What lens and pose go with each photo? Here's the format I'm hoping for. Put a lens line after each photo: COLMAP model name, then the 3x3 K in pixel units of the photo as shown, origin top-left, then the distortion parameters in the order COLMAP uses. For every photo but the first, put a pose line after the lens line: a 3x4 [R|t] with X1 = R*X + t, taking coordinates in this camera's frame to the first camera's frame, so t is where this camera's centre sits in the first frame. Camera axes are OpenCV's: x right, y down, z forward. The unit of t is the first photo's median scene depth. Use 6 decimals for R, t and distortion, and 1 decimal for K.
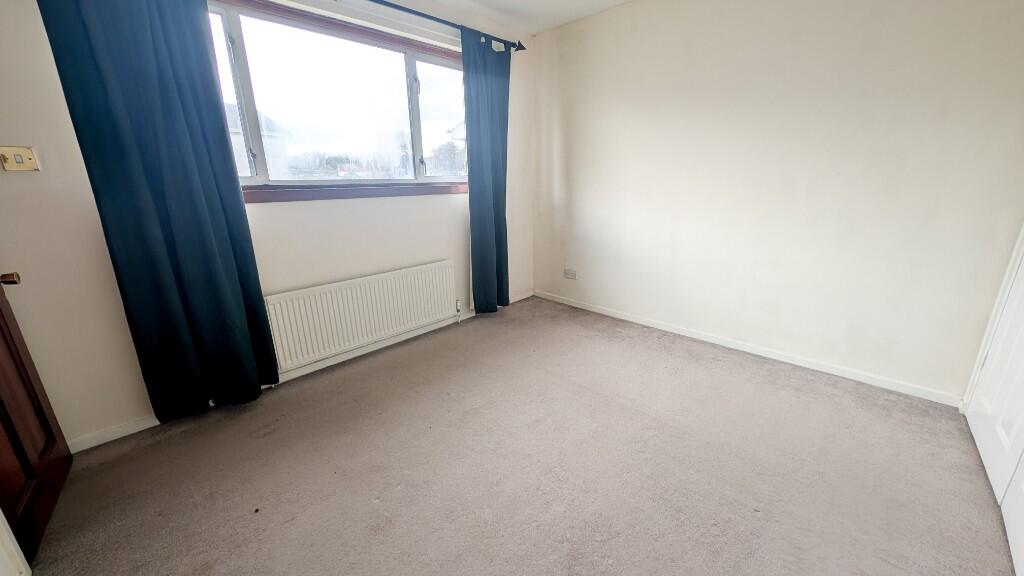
lens RADIAL K [[377.3, 0, 511.2], [0, 377.3, 290.6], [0, 0, 1]] dist [0.003433, 0.000021]
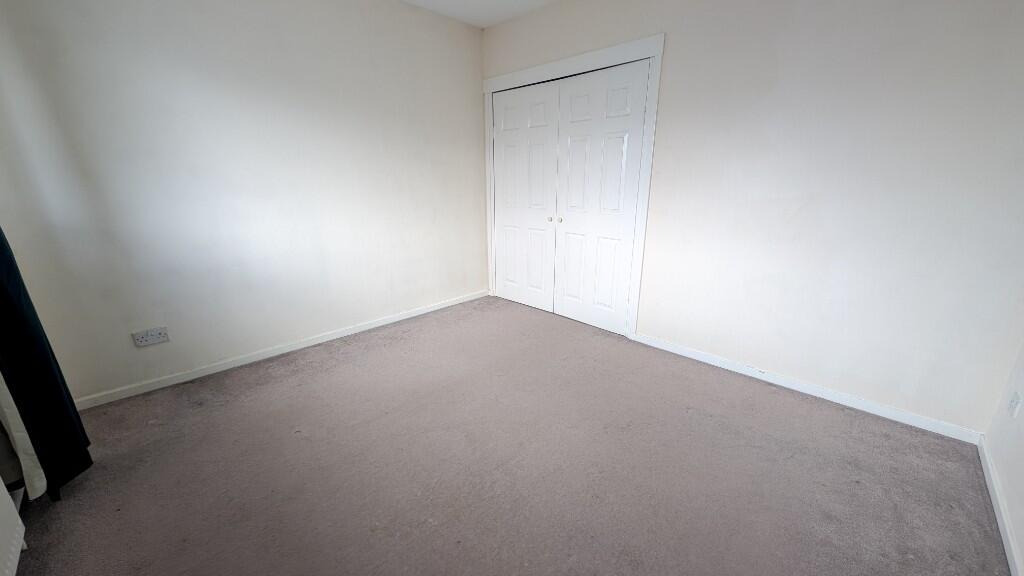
lens RADIAL K [[377.3, 0, 513.3], [0, 377.3, 289.9], [0, 0, 1]] dist [0.003433, 0.000021]
pose [[-0.021630, -0.264774, 0.964068, -0.432076], [0.276562, 0.925080, 0.260271, -0.117117], [-0.960753, 0.272254, 0.053217, 0.435955]]
